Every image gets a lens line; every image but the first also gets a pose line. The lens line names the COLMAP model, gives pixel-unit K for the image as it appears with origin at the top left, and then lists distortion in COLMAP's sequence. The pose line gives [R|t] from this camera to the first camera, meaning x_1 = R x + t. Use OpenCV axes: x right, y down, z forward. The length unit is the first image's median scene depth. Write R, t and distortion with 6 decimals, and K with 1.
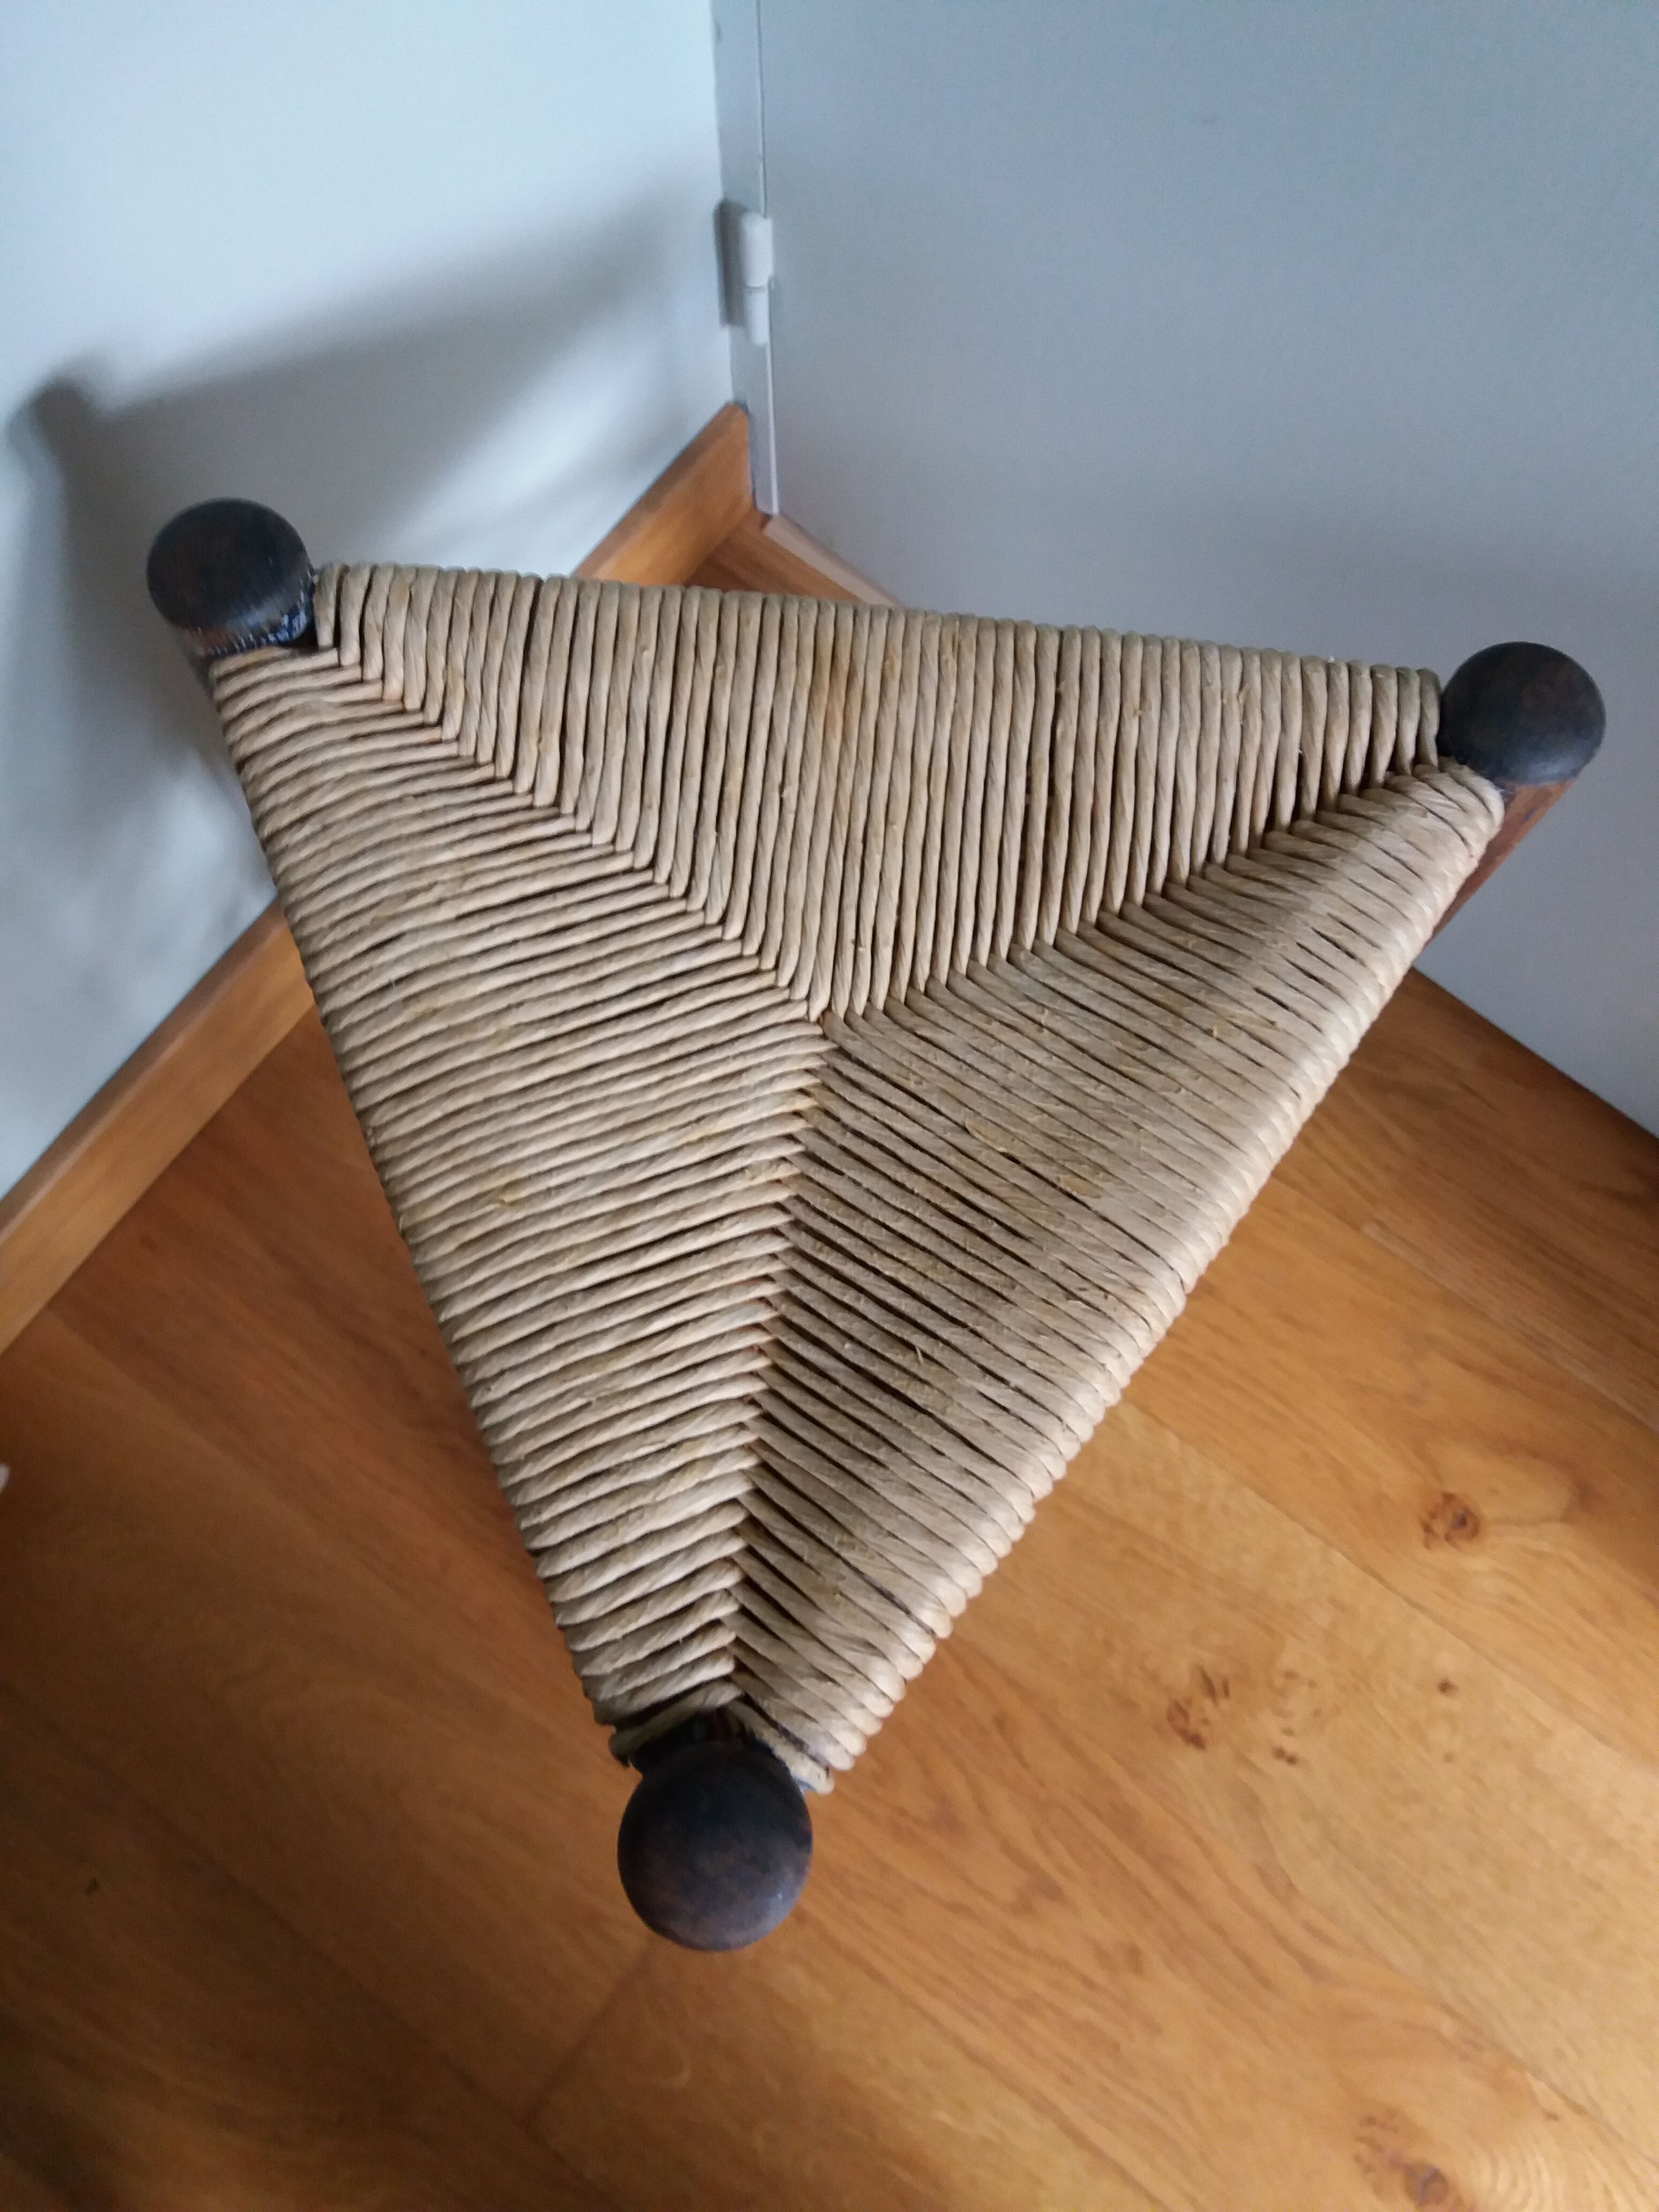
lens RADIAL K [[1832.0, 0, 818.0], [0, 1832.0, 1095.2], [0, 0, 1]] dist [0.001675, -0.018519]
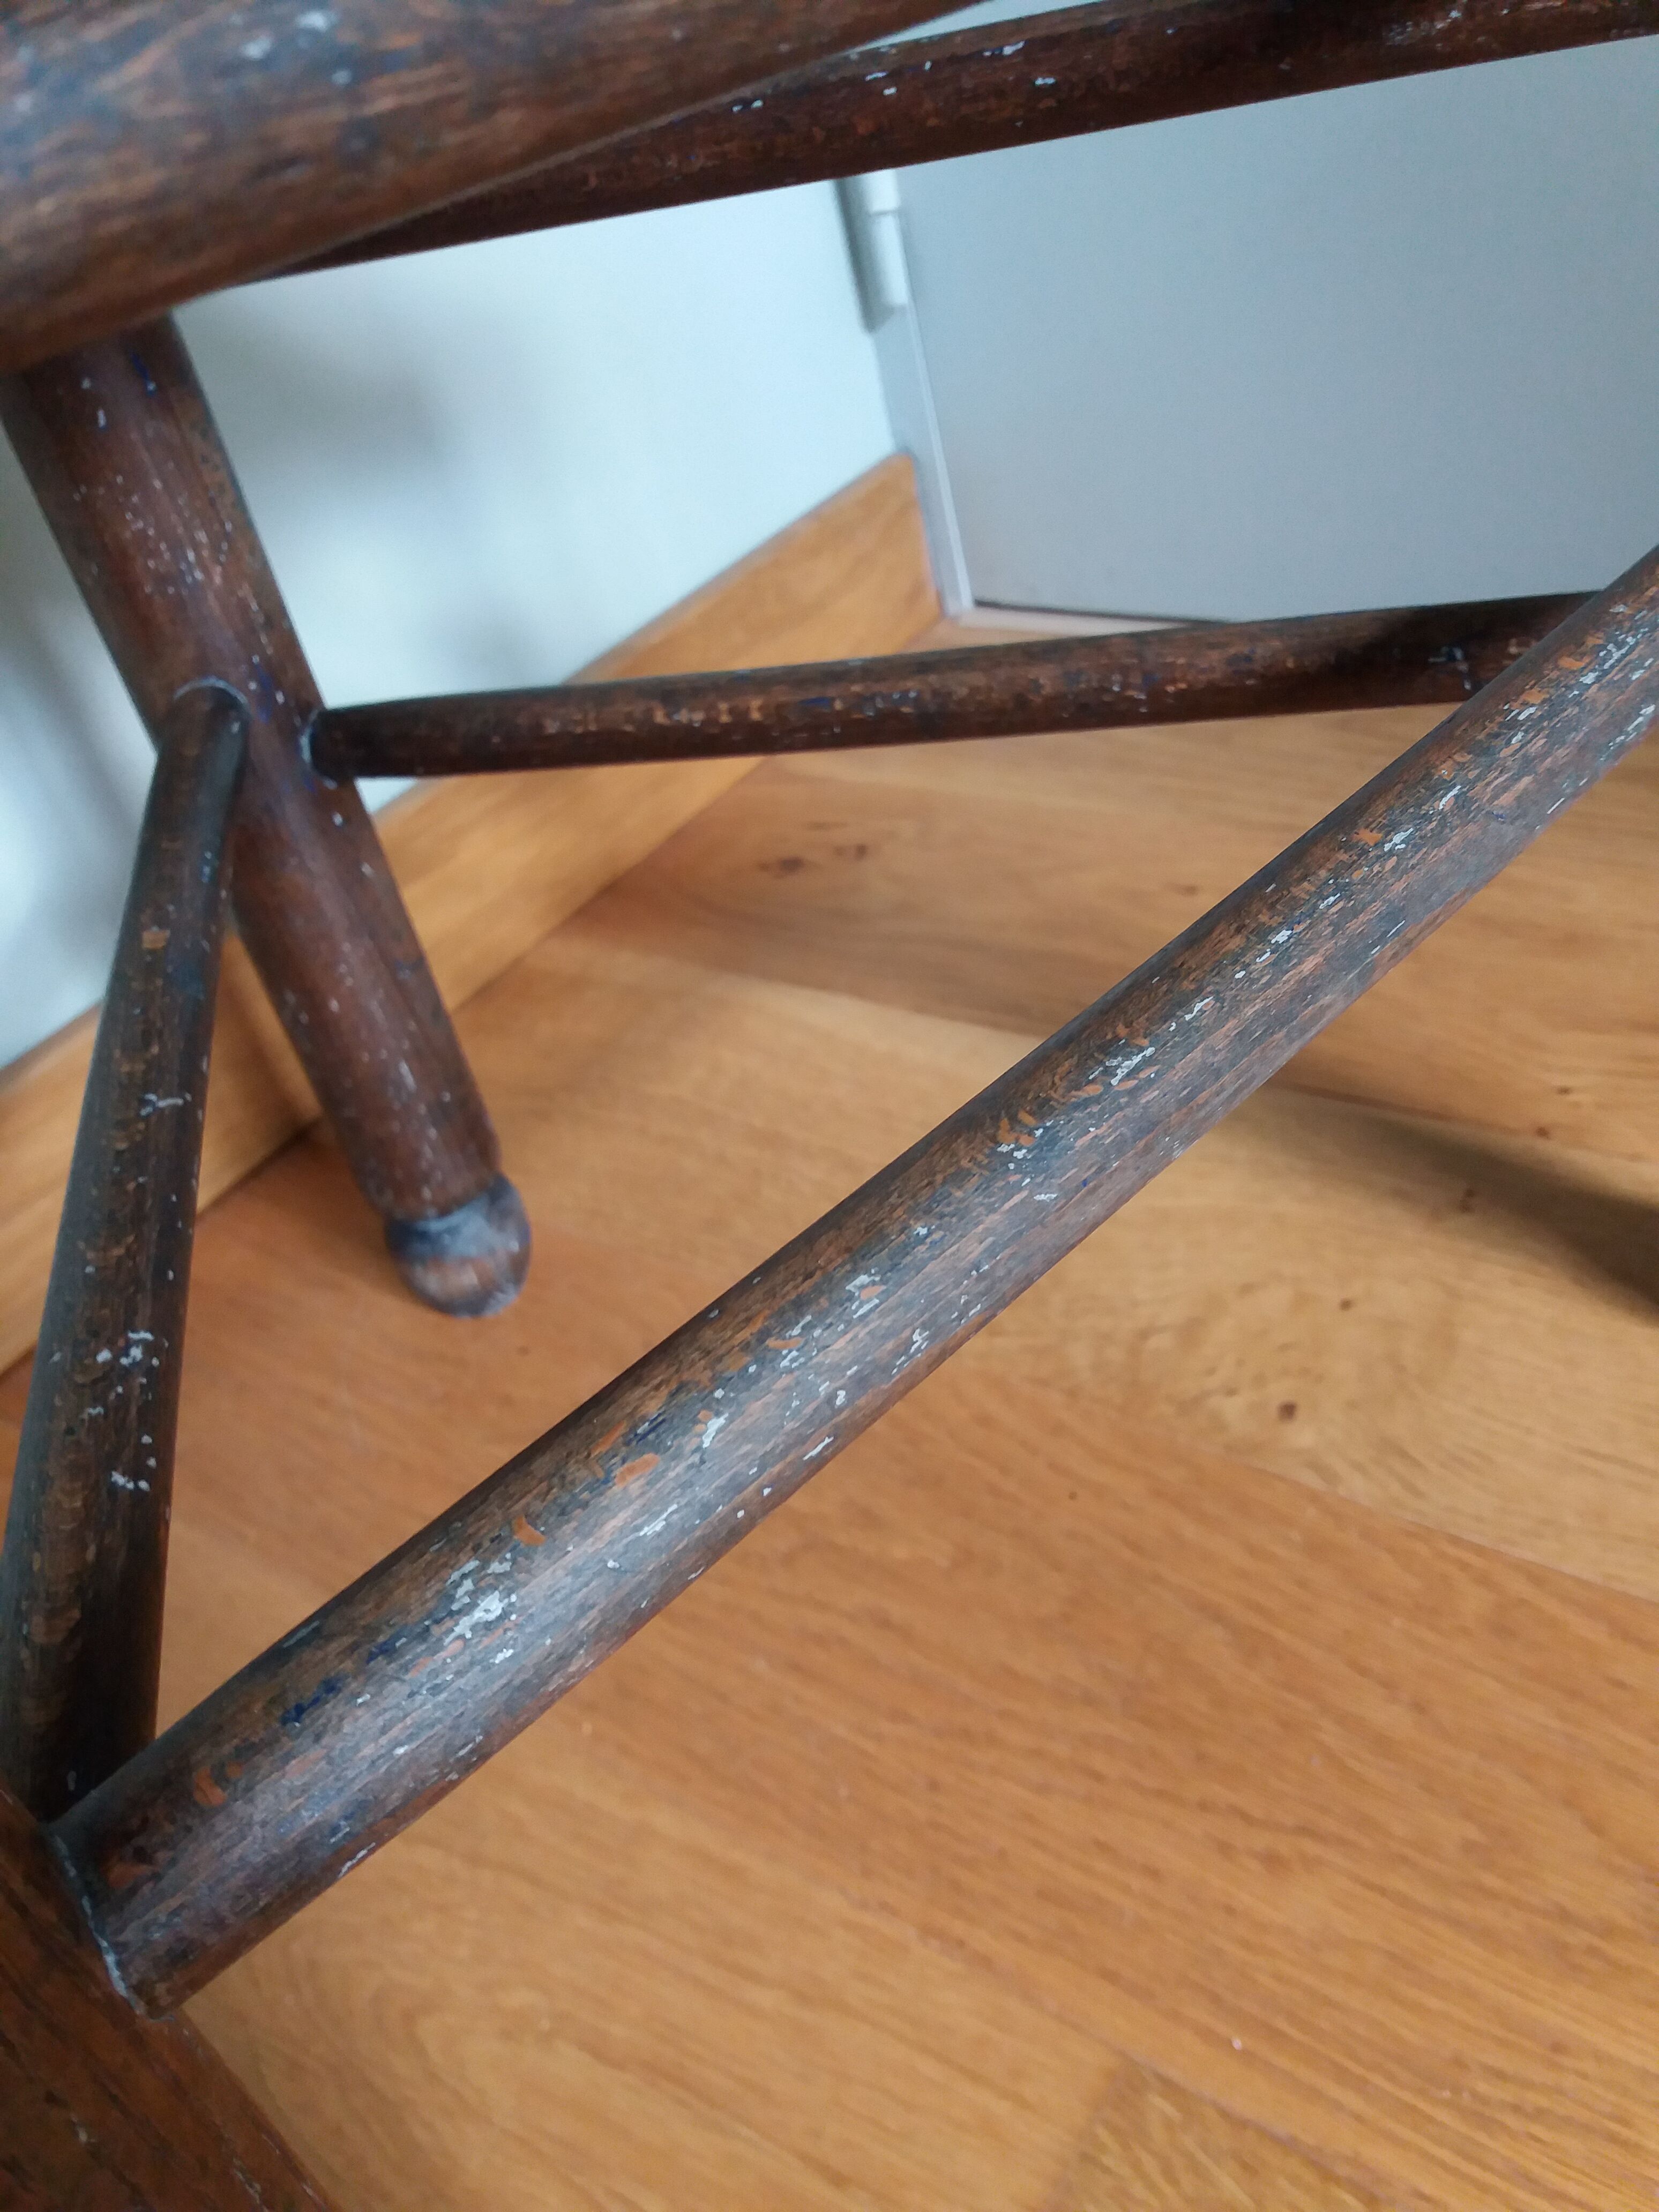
lens RADIAL K [[1832.0, 0, 827.7], [0, 1832.0, 1128.3], [0, 0, 1]] dist [0.001675, -0.018519]
pose [[0.974567, -0.185334, -0.125980, -0.030471], [0.075019, 0.799546, -0.595902, 0.477883], [0.211168, 0.571295, 0.793114, 0.528208]]
